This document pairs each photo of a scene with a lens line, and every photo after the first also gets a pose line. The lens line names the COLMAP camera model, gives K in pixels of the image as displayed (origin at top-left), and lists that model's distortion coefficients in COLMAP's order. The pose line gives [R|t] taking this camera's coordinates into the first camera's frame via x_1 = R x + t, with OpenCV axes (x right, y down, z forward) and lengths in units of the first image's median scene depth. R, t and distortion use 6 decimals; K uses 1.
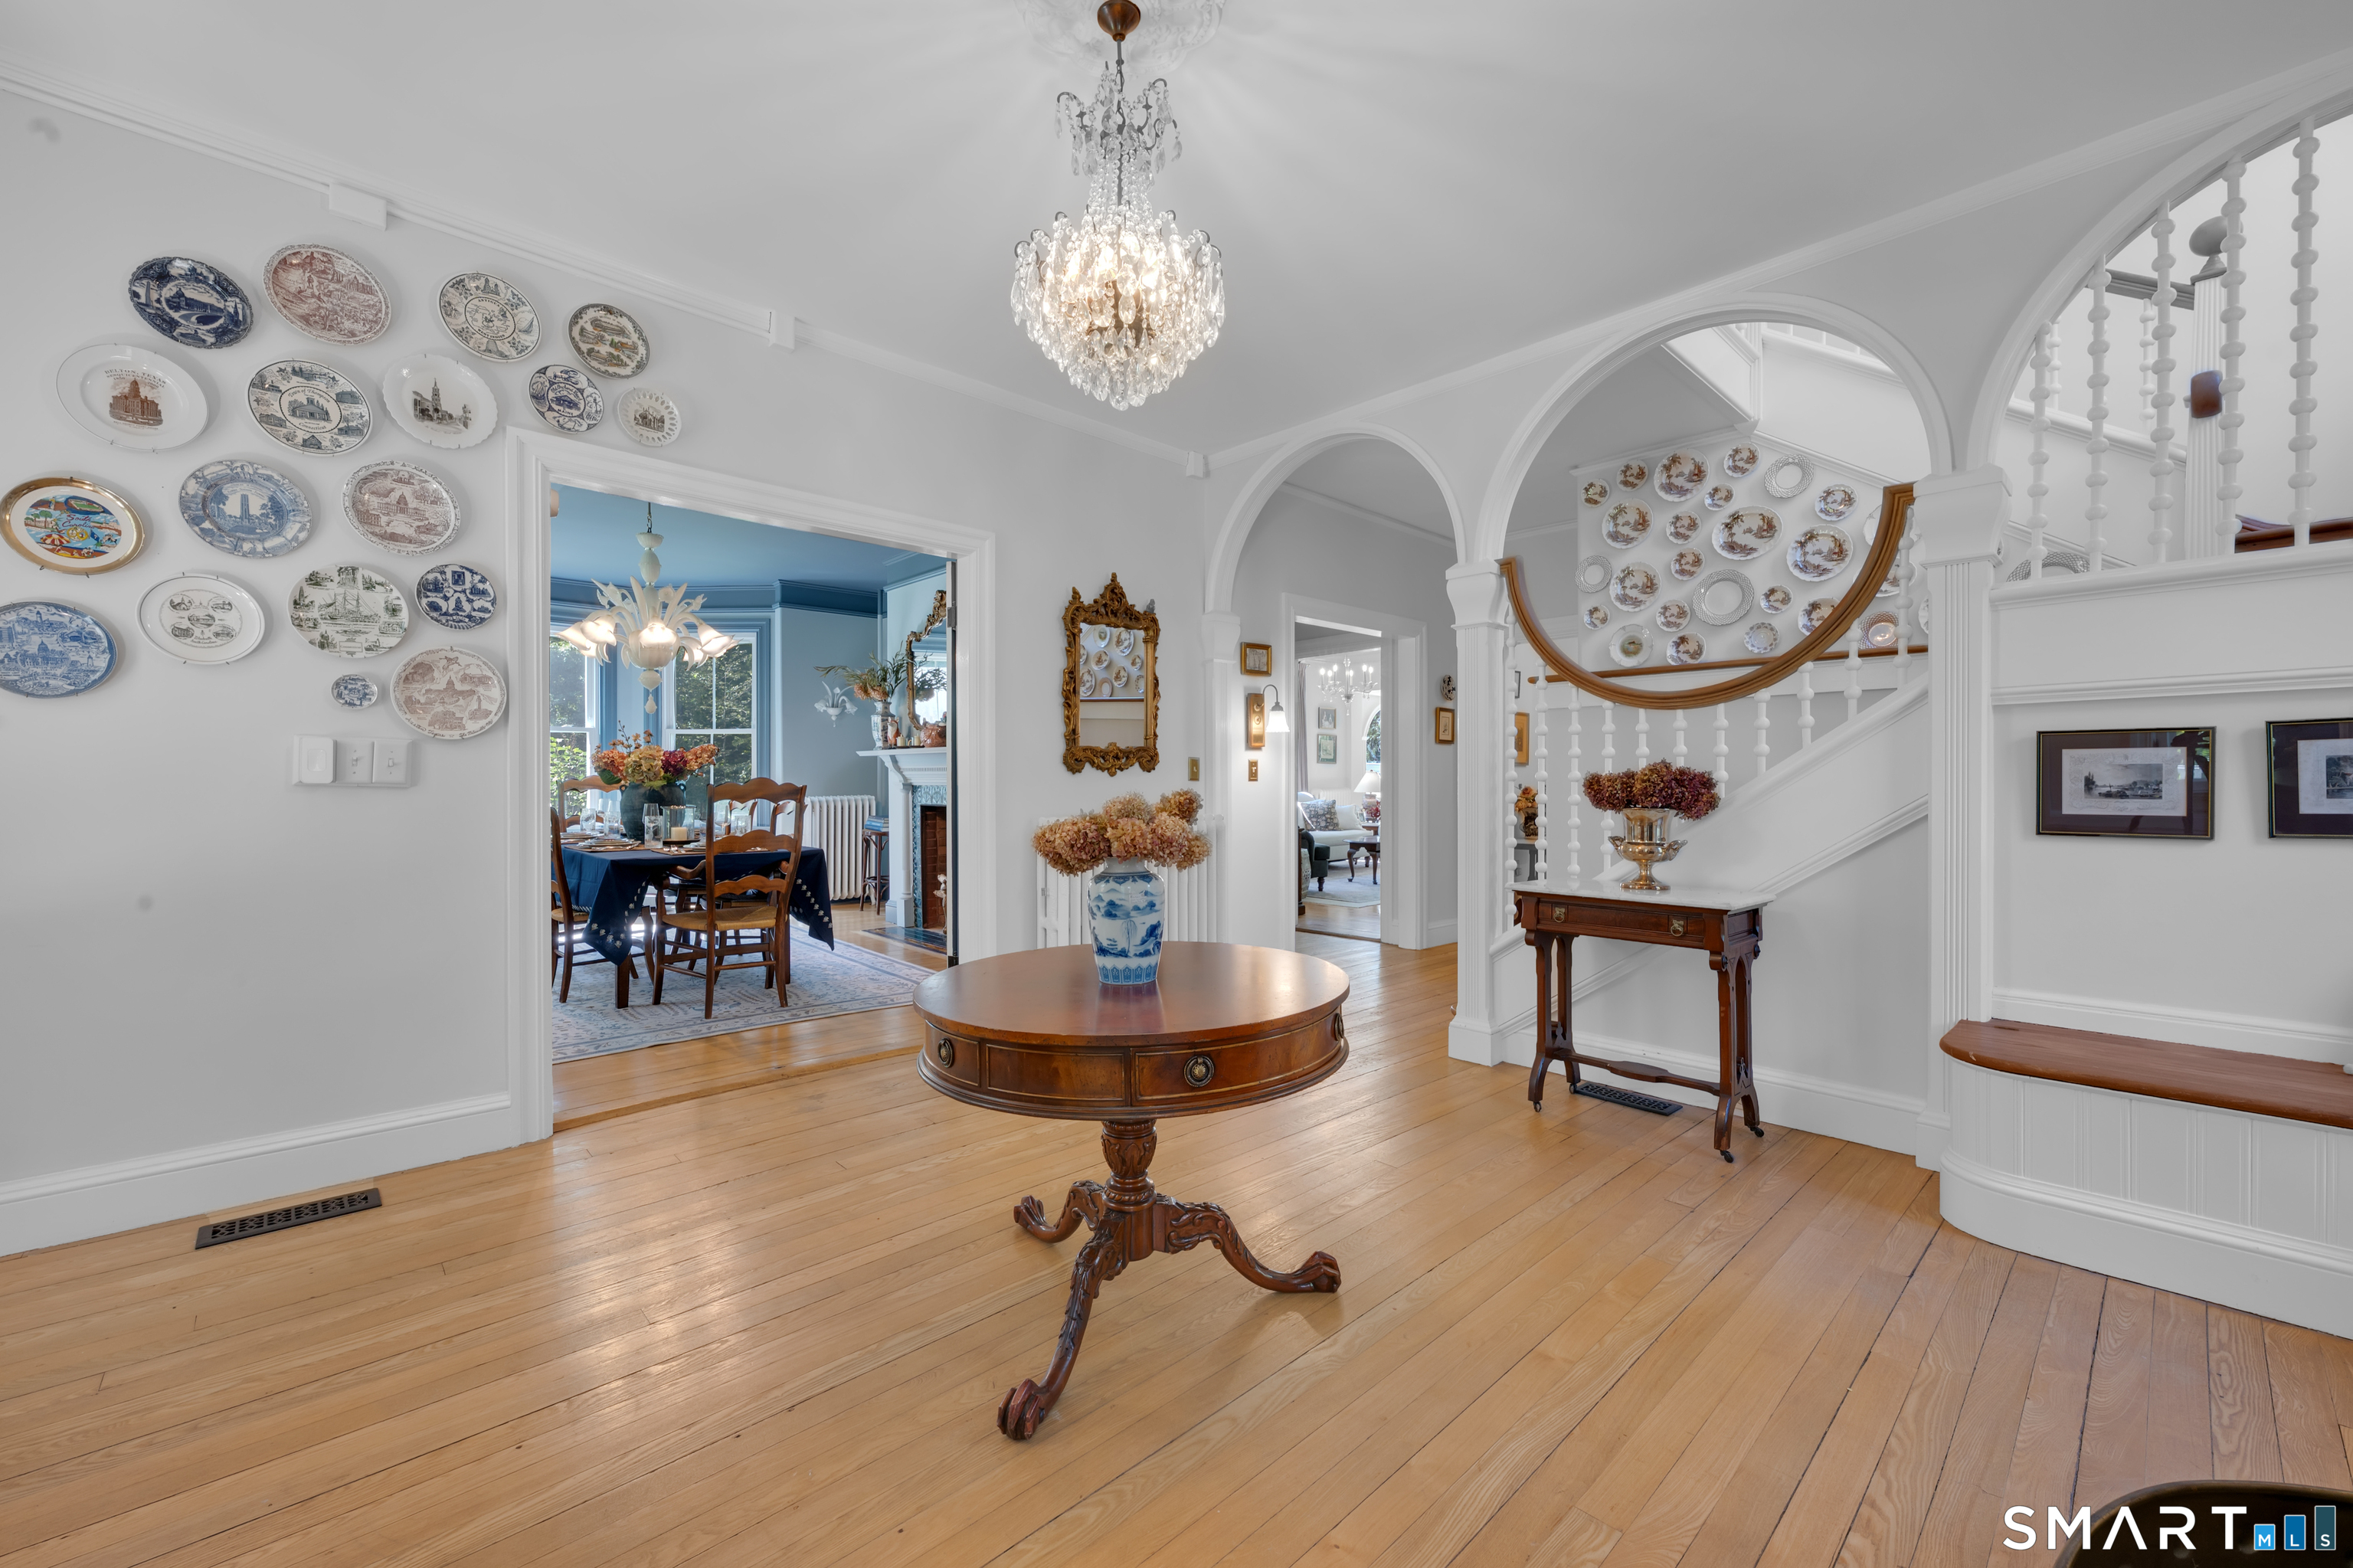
lens RADIAL K [[943.3, 0, 1172.3], [0, 943.3, 782.6], [0, 0, 1]] dist [0.001272, -0.000043]
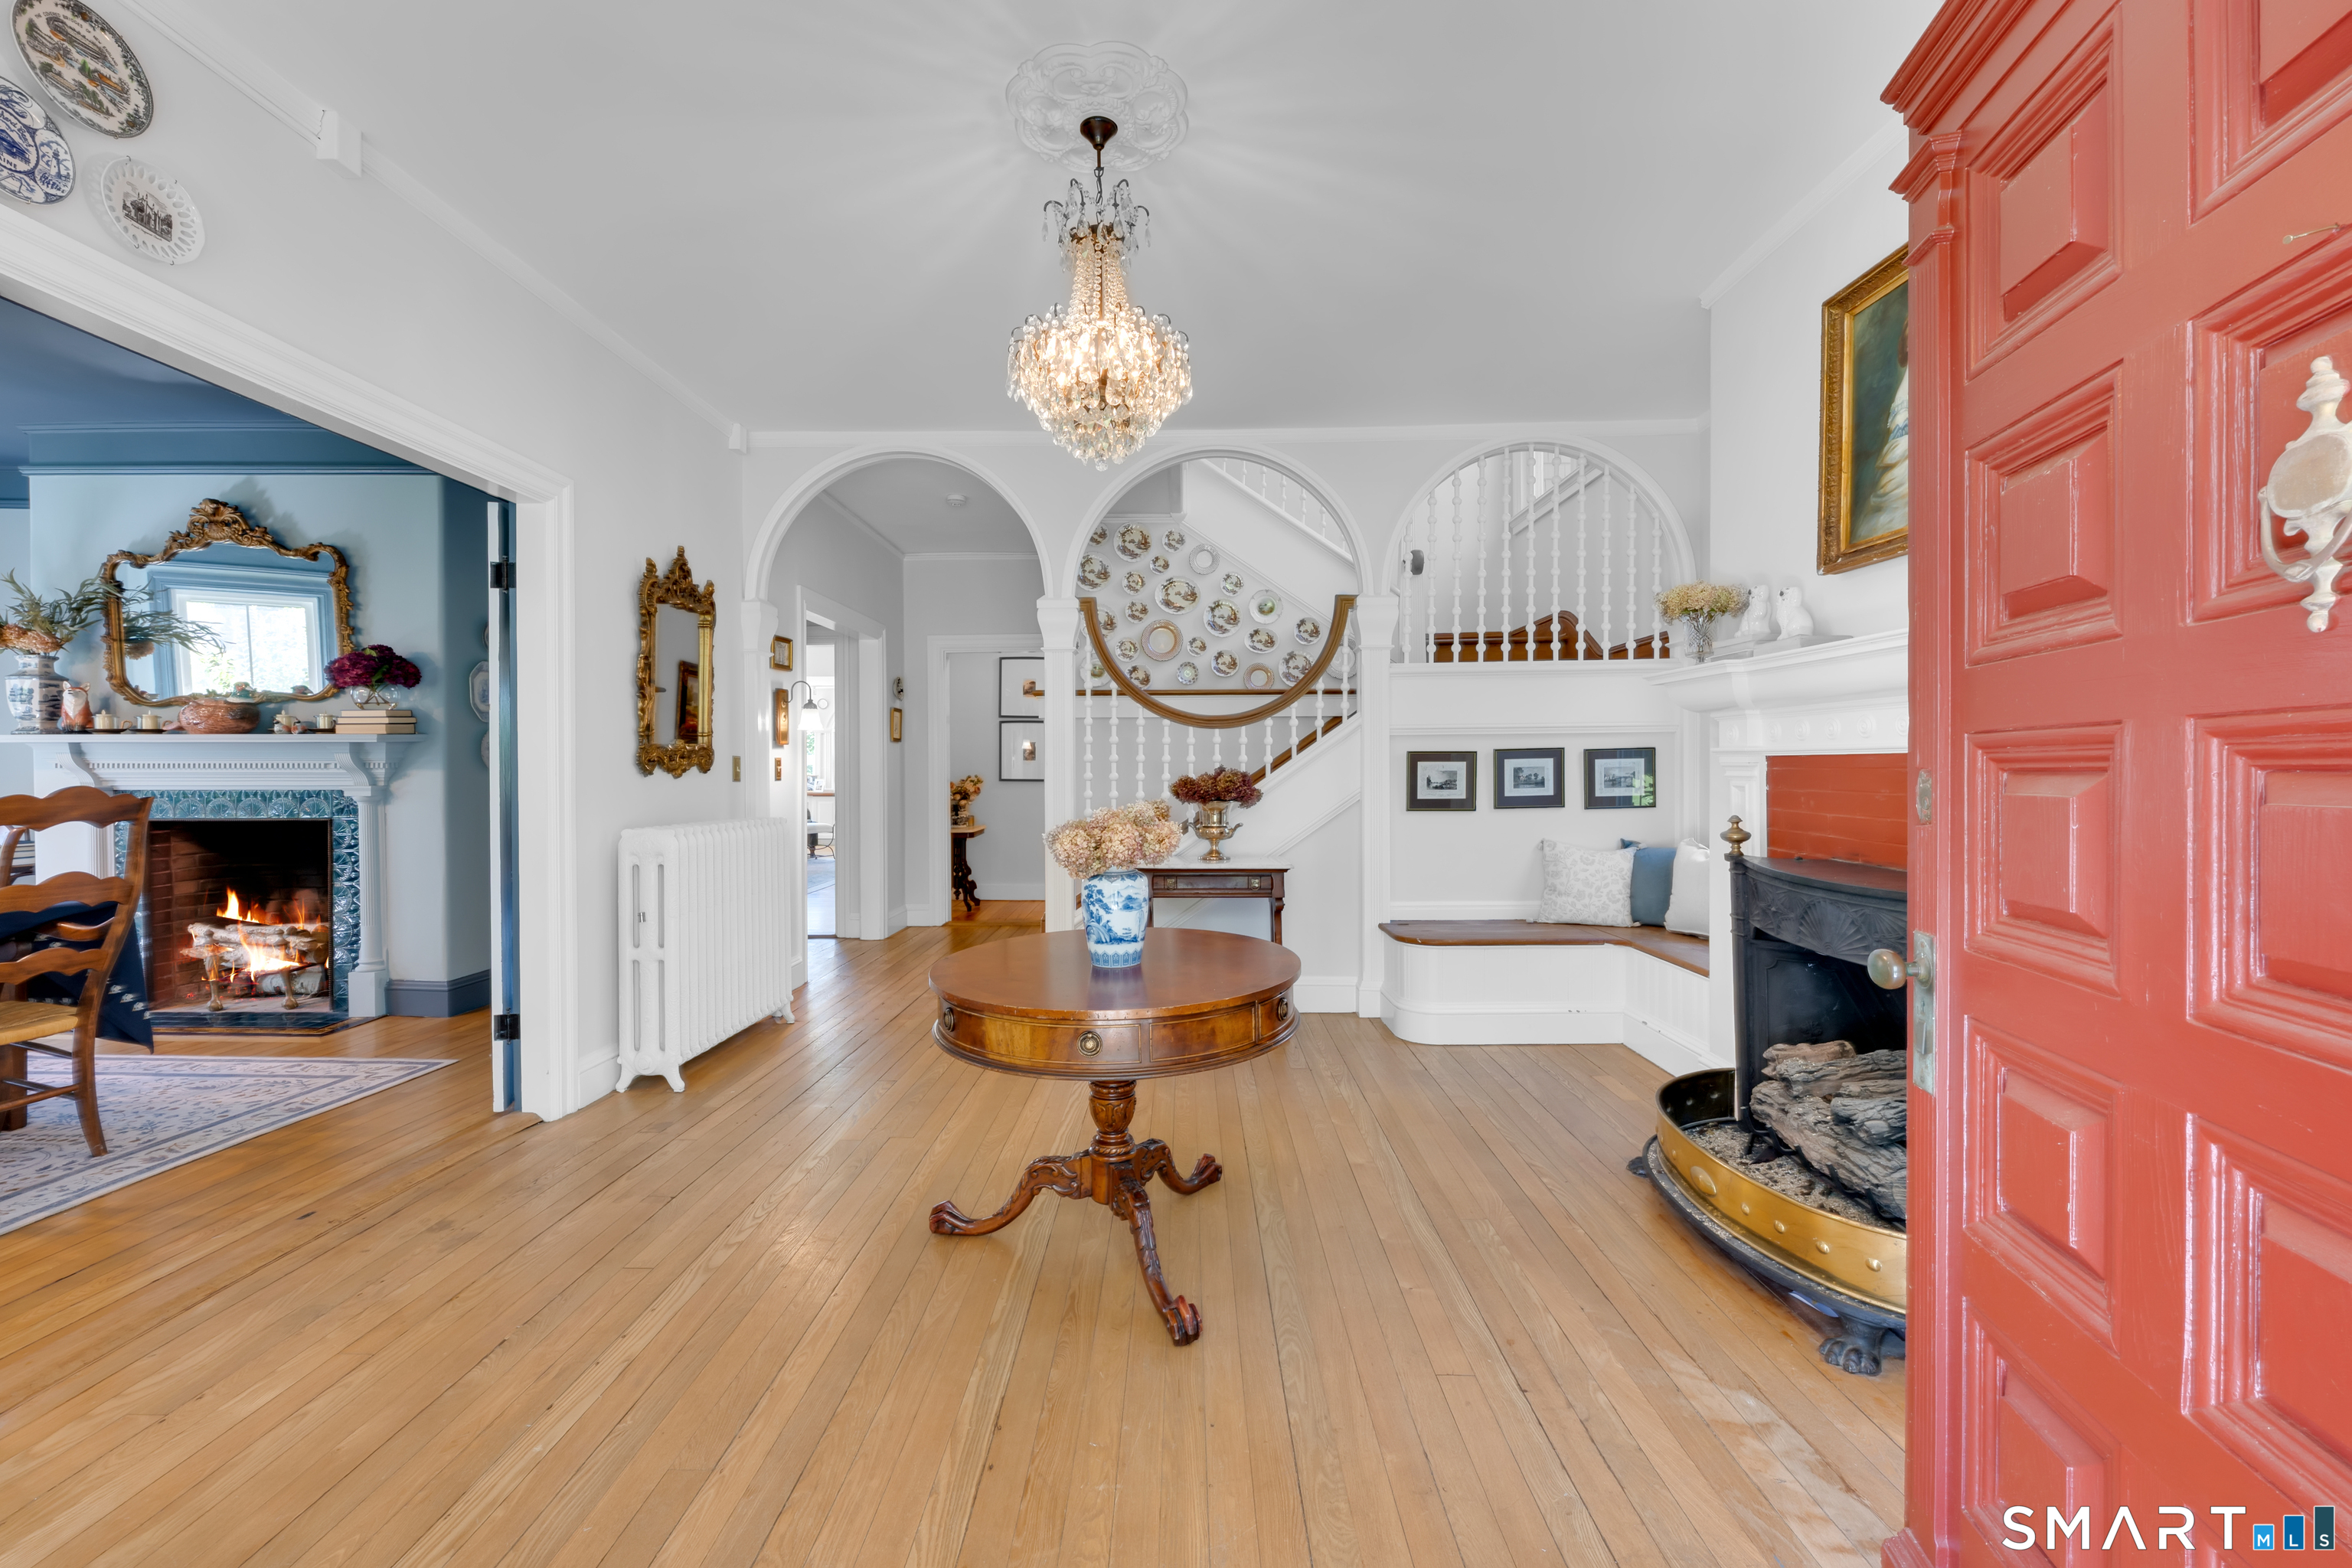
lens RADIAL K [[941.9, 0, 1165.9], [0, 941.9, 772.4], [0, 0, 1]] dist [0.000004, -0.000378]
pose [[0.698981, -0.004835, 0.715123, -0.524089], [0.003669, 0.999988, 0.003175, -0.018643], [-0.715130, 0.000404, 0.698991, 0.091252]]
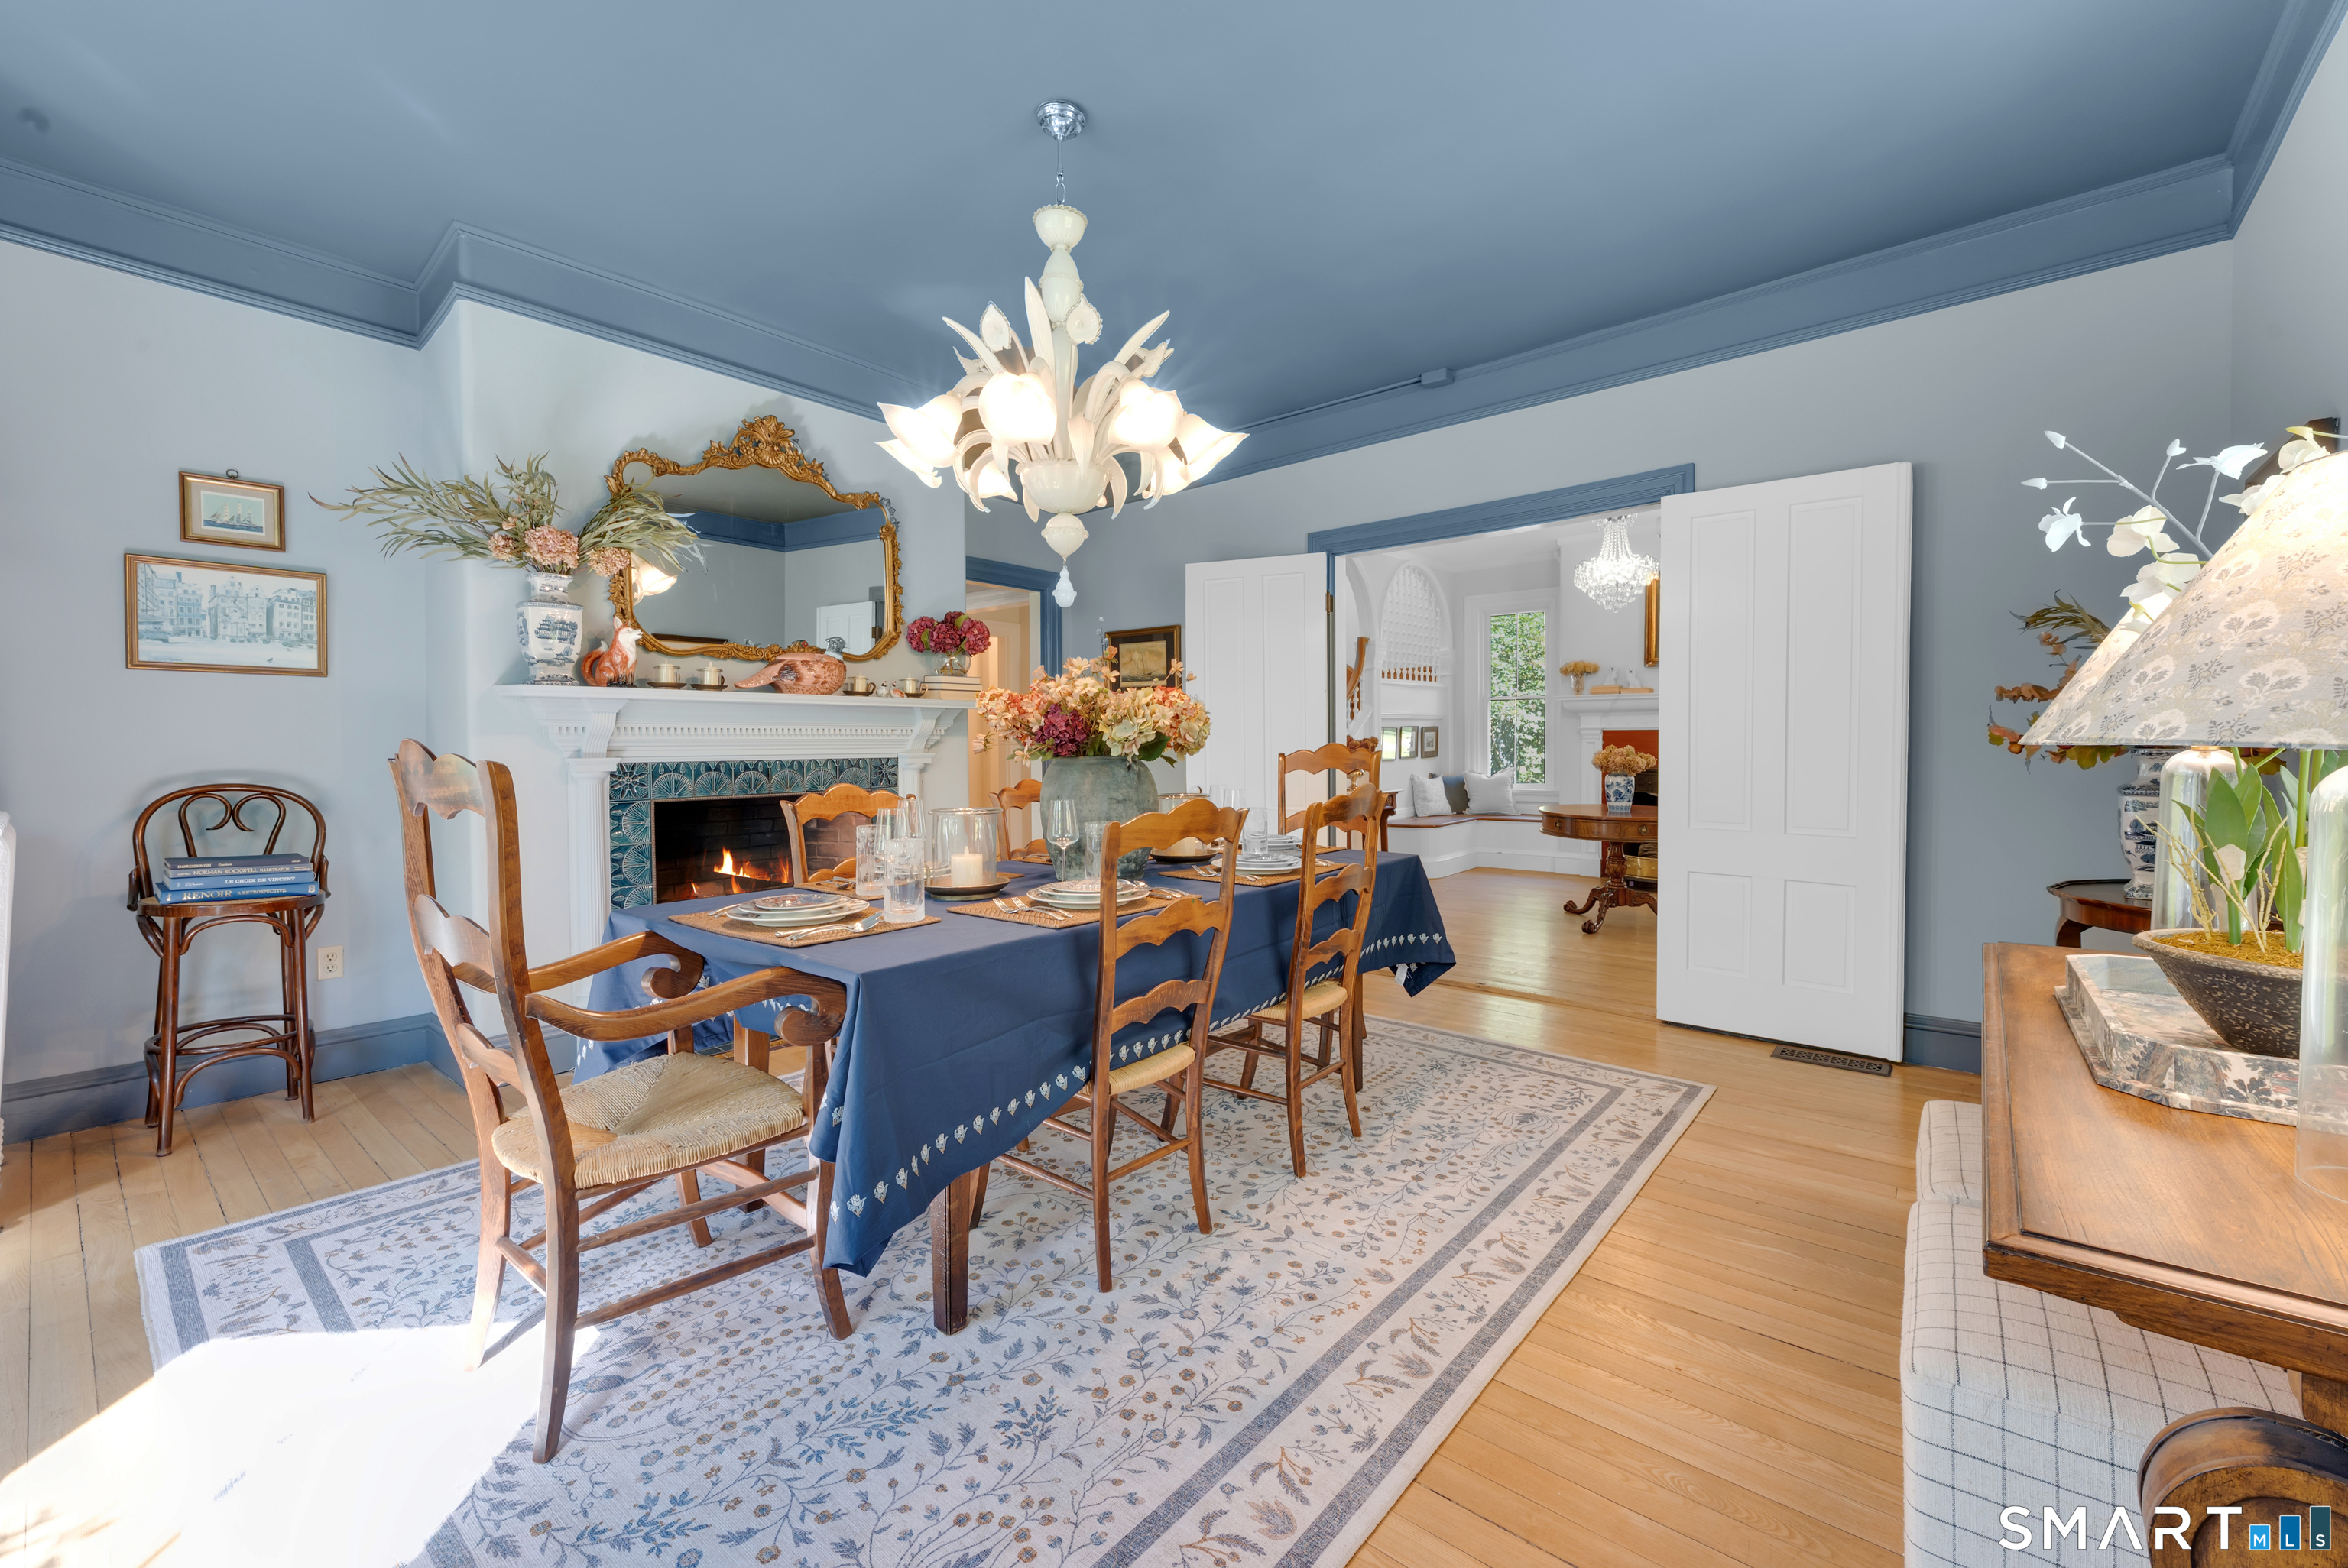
lens RADIAL K [[940.2, 0, 1163.9], [0, 940.2, 772.5], [0, 0, 1]] dist [0.000004, -0.000378]
pose [[-0.113523, -0.029153, 0.993108, -1.742429], [0.011161, 0.999469, 0.030616, -0.007986], [-0.993473, 0.014560, -0.113137, 1.713477]]
